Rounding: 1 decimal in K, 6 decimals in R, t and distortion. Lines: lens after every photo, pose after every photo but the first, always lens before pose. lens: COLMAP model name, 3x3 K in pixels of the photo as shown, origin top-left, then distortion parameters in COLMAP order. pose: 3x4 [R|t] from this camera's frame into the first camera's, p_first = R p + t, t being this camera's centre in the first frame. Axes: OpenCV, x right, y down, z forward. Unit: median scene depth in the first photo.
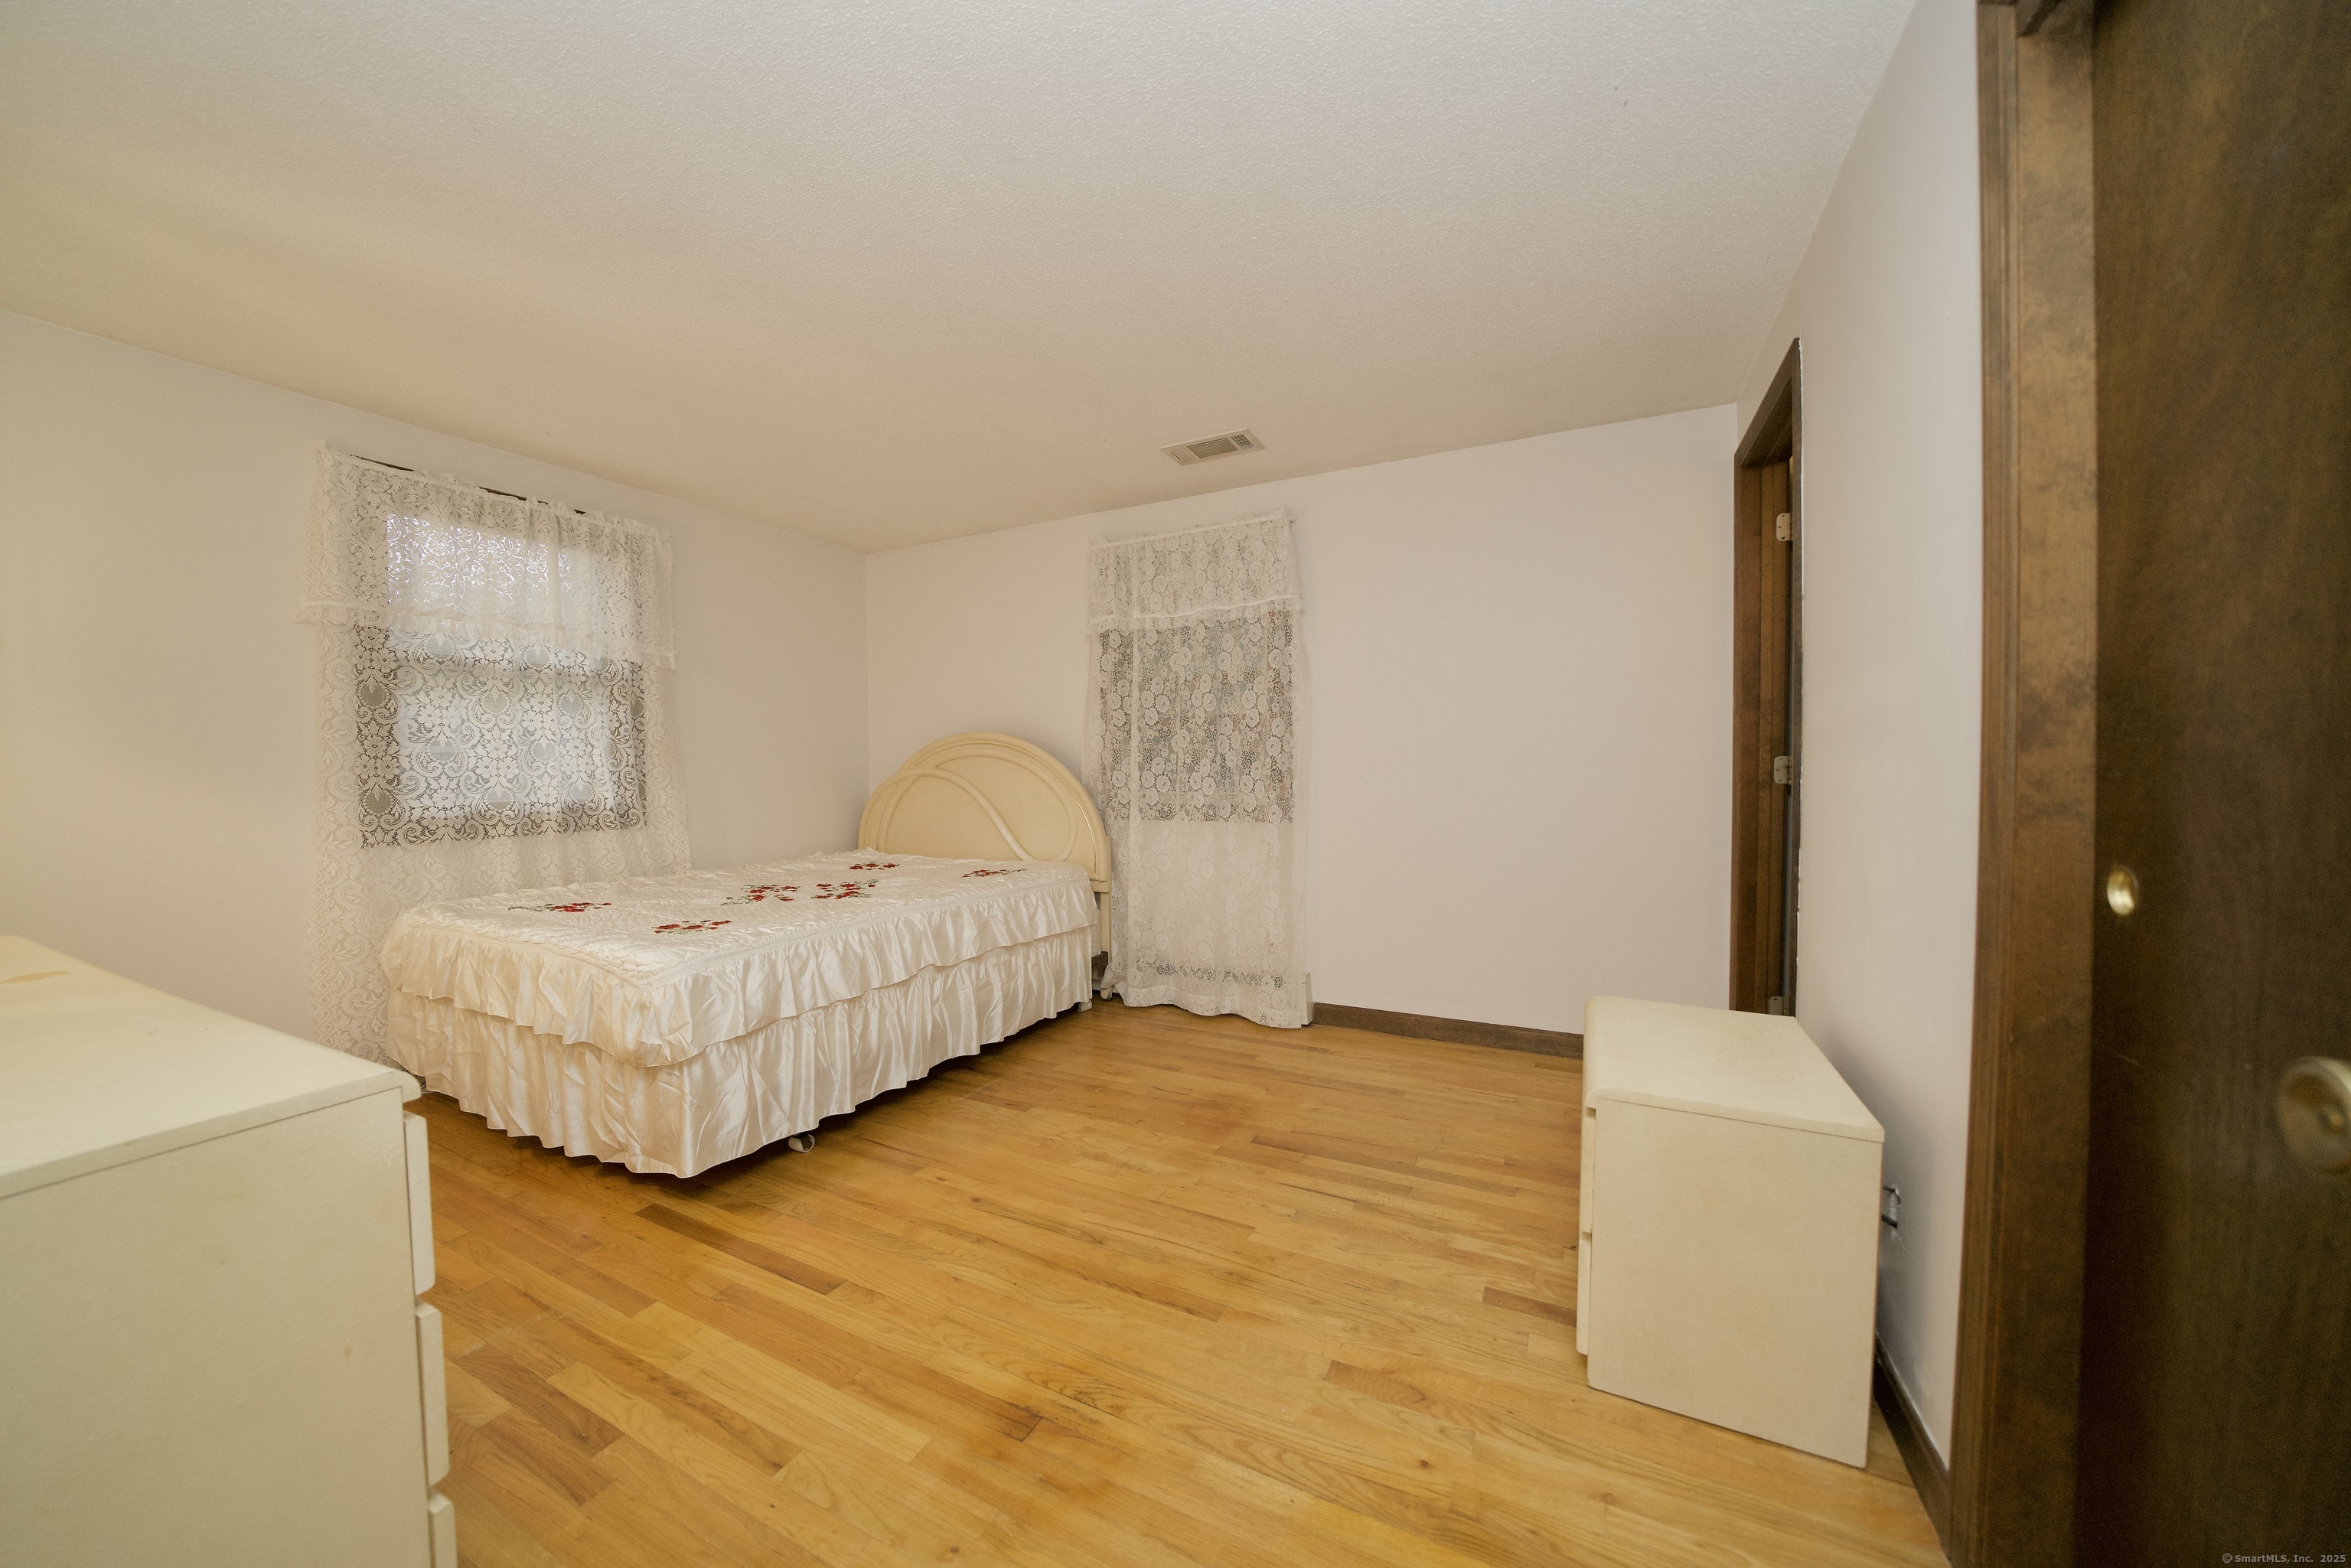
lens RADIAL K [[809.7, 0, 1162.2], [0, 809.7, 786.0], [0, 0, 1]] dist [-0.014726, -0.000004]
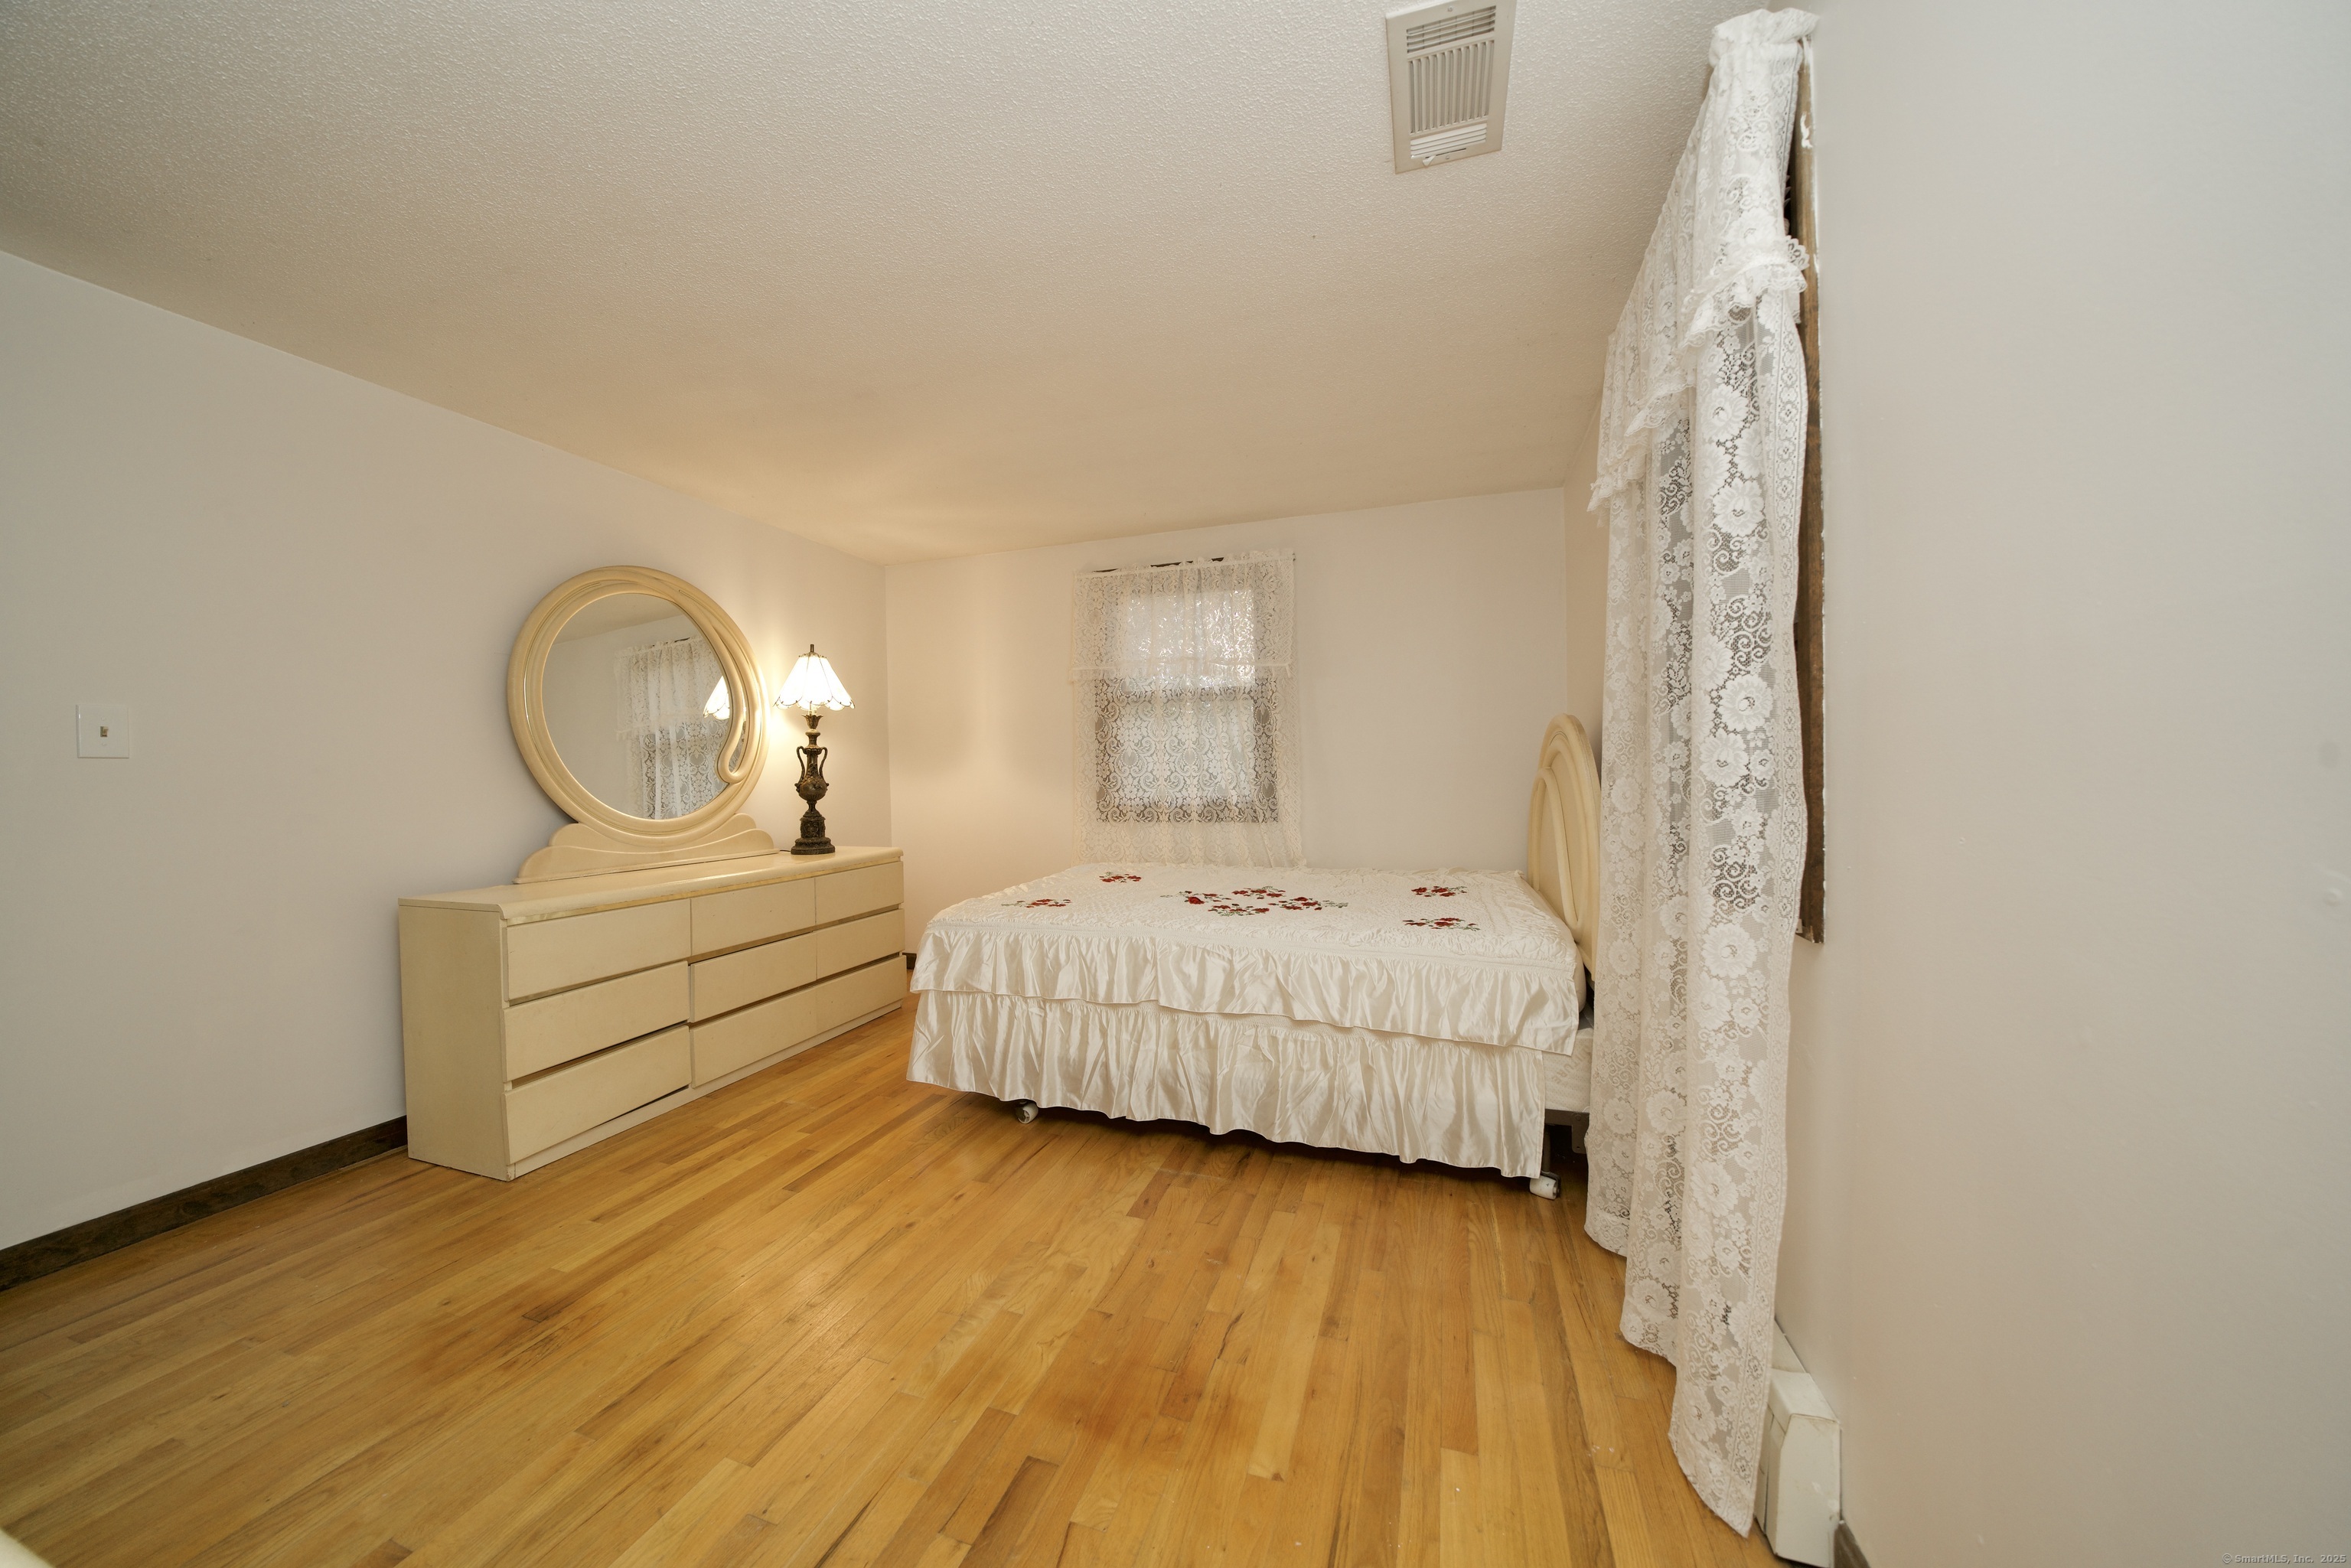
lens RADIAL K [[809.7, 0, 1162.3], [0, 809.7, 791.4], [0, 0, 1]] dist [-0.014726, -0.000004]
pose [[0.137757, 0.034817, -0.989854, 0.539374], [-0.011136, 0.999373, 0.033602, -0.033863], [0.990403, 0.006394, 0.138059, 0.828528]]
